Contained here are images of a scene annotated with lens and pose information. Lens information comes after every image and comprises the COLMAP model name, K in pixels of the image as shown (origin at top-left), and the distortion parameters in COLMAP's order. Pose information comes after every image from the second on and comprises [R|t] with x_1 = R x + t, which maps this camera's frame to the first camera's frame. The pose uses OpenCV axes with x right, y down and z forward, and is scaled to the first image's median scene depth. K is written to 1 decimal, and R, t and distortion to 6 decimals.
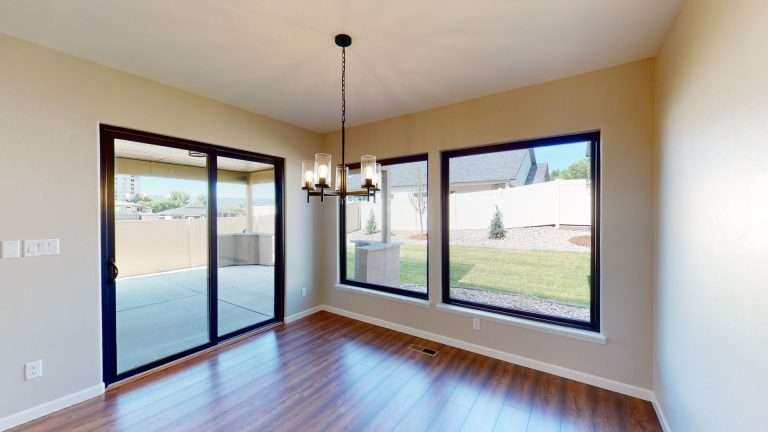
lens RADIAL K [[297.9, 0, 378.6], [0, 297.9, 216.8], [0, 0, 1]] dist [0.003703, -0.000055]
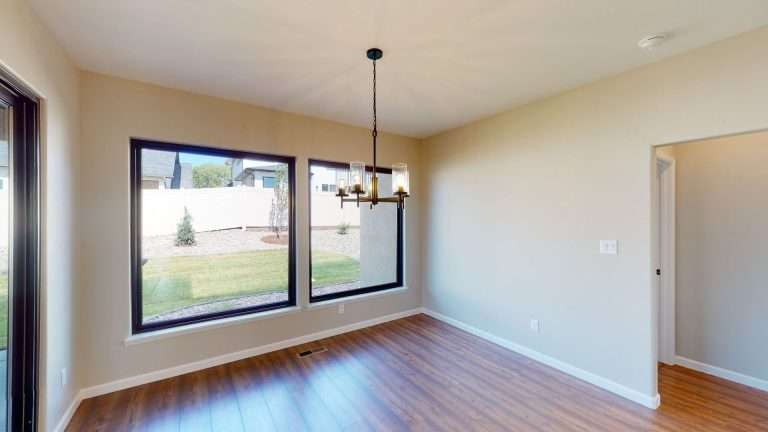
lens RADIAL K [[270.8, 0, 380.6], [0, 270.8, 217.1], [0, 0, 1]] dist [-0.003020, -0.000060]
pose [[0.343606, -0.000005, 0.939114, -0.470556], [0.012027, 0.999918, -0.004395, -0.005804], [-0.939037, 0.012805, 0.343578, 0.337472]]
